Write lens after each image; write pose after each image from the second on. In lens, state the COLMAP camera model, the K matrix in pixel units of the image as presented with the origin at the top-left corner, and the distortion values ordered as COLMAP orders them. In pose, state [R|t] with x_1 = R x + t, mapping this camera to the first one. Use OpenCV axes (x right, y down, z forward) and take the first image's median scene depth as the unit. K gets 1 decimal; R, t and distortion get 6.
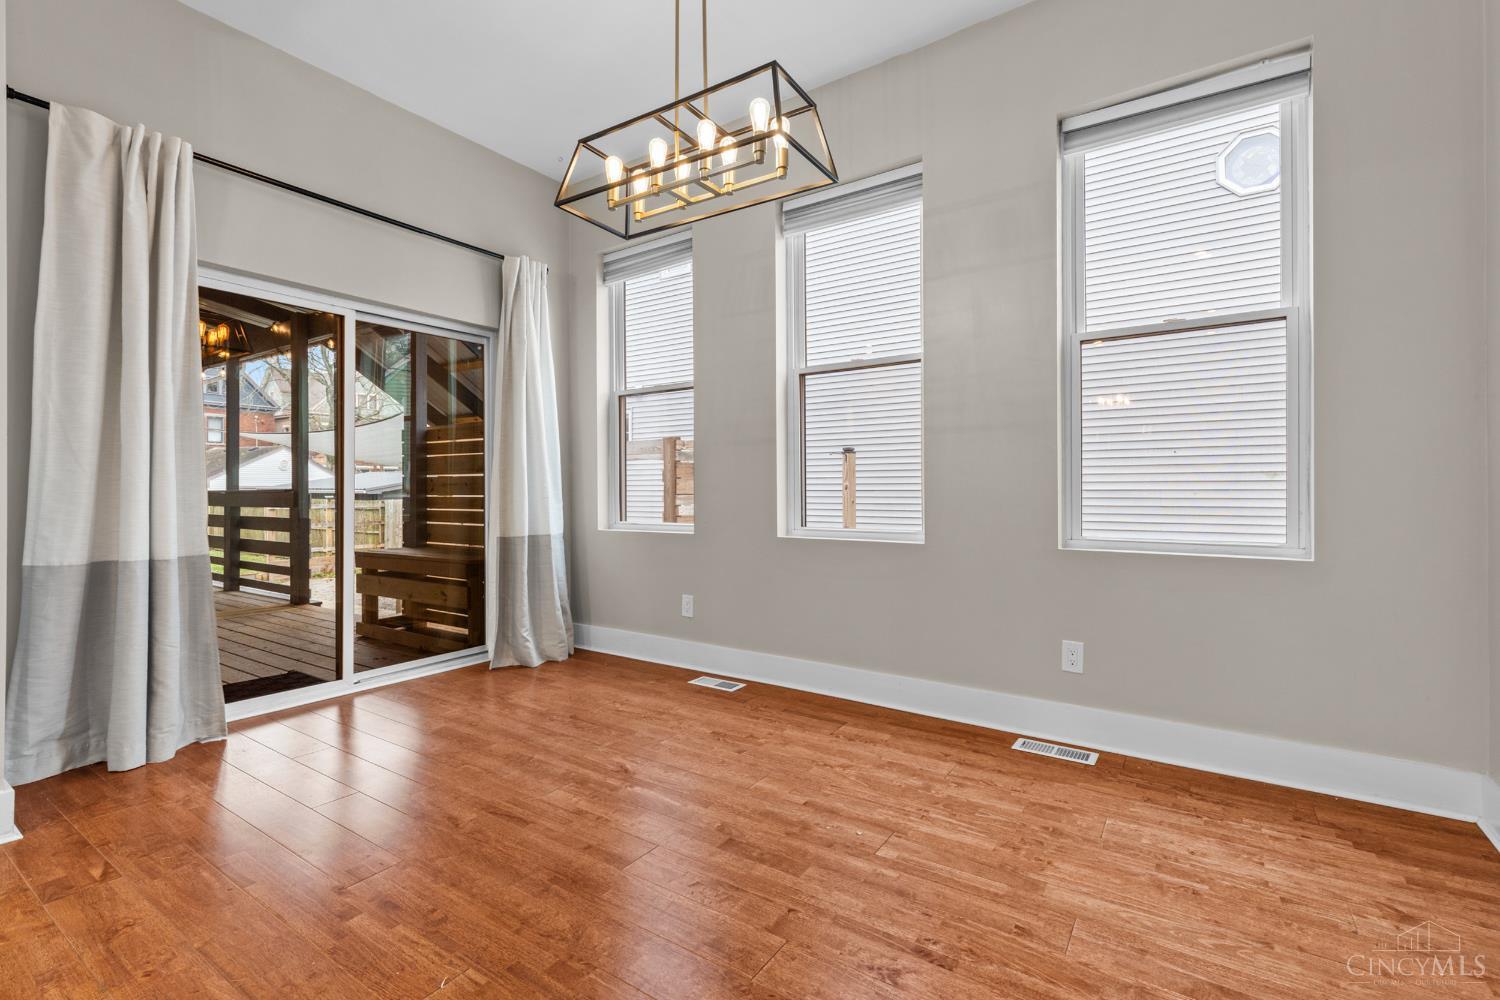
lens RADIAL K [[677.4, 0, 744.4], [0, 677.4, 491.8], [0, 0, 1]] dist [-0.000288, 0.000621]
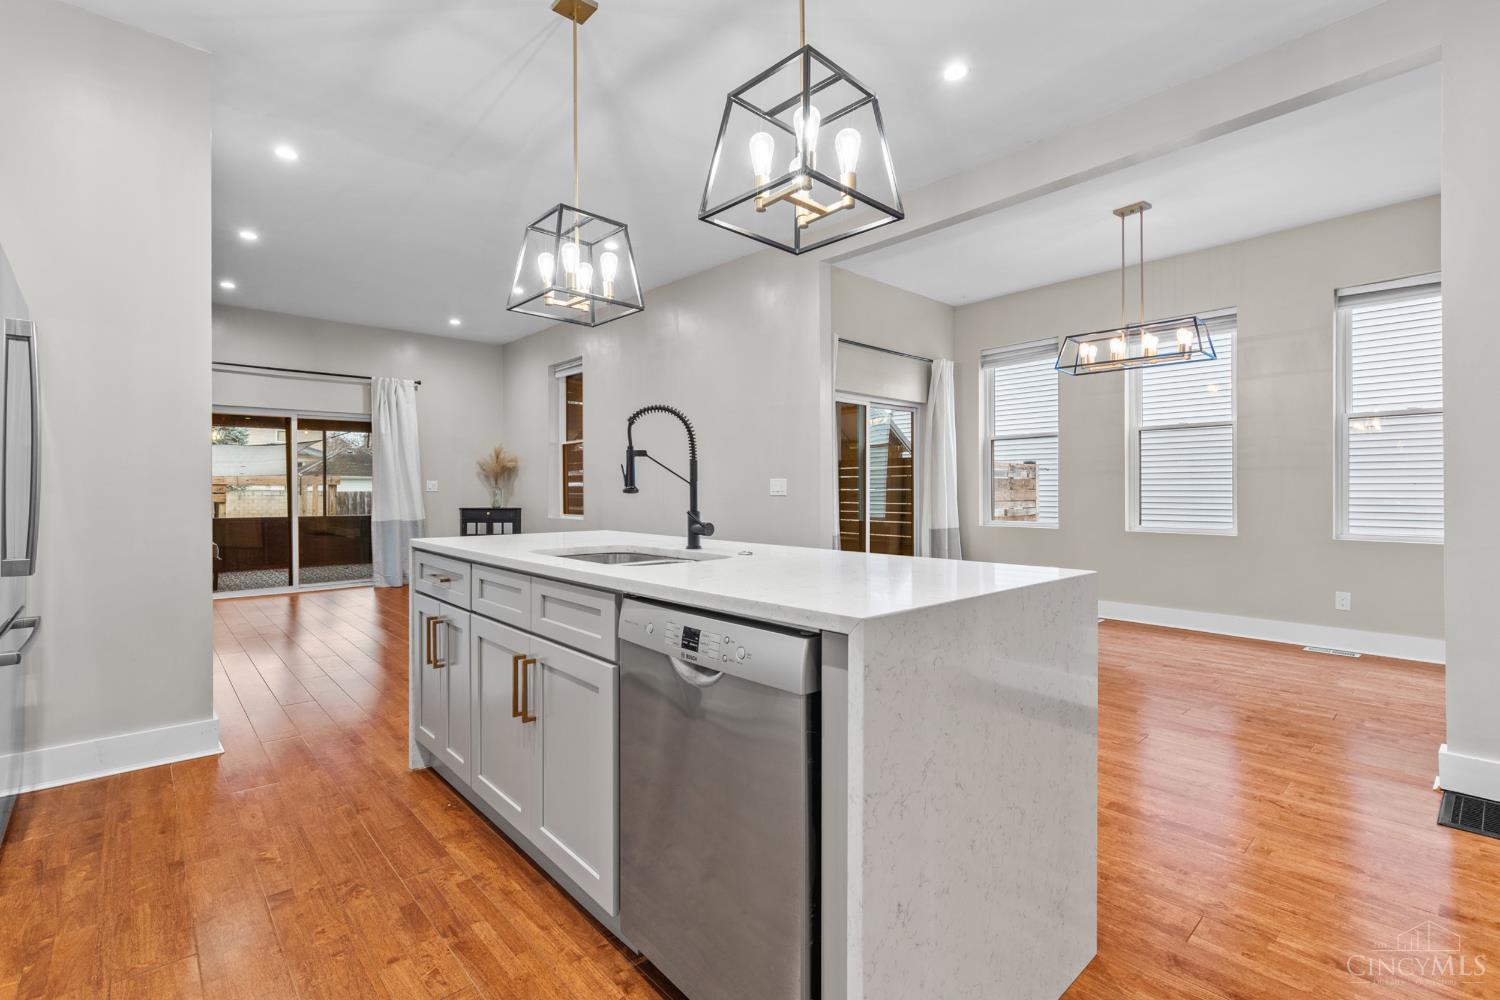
lens RADIAL K [[670.2, 0, 743.8], [0, 670.2, 496.2], [0, 0, 1]] dist [0.000183, 0.000024]
pose [[0.971585, 0.003572, -0.236664, -0.417197], [-0.003250, 0.999993, 0.001750, -0.016237], [0.236669, -0.000932, 0.971590, -0.715654]]
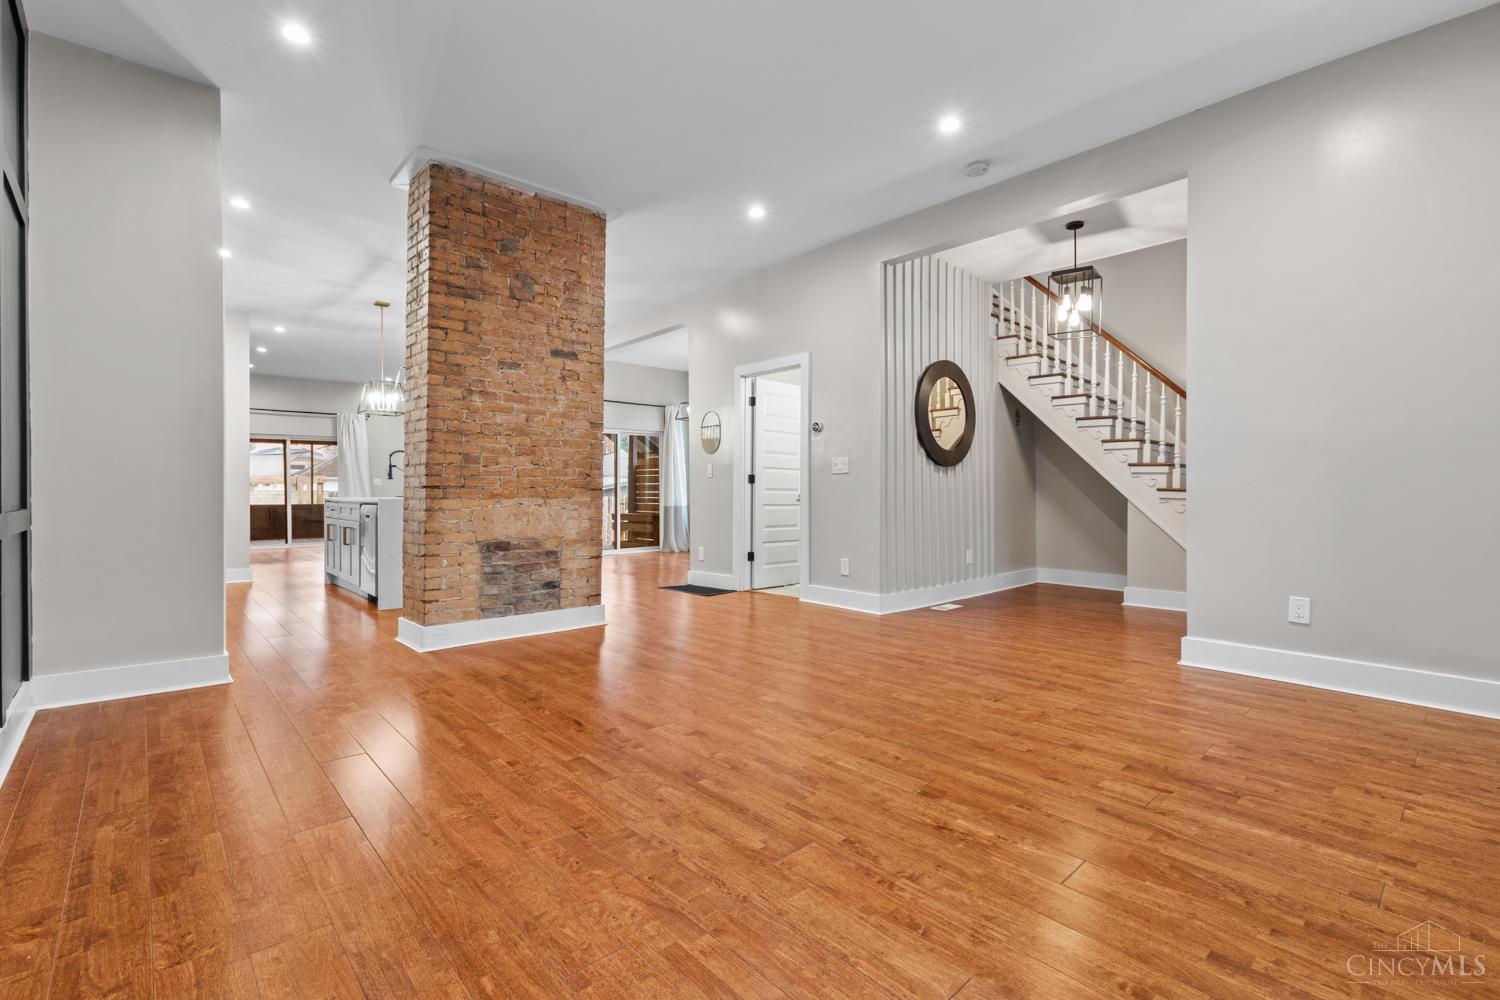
lens RADIAL K [[670.2, 0, 743.8], [0, 670.2, 496.2], [0, 0, 1]] dist [0.000183, 0.000024]
pose [[0.971498, -0.001128, -0.237044, 0.623942], [0.001424, 0.999998, 0.001077, 0.024962], [0.237042, -0.001384, 0.971498, -1.639645]]
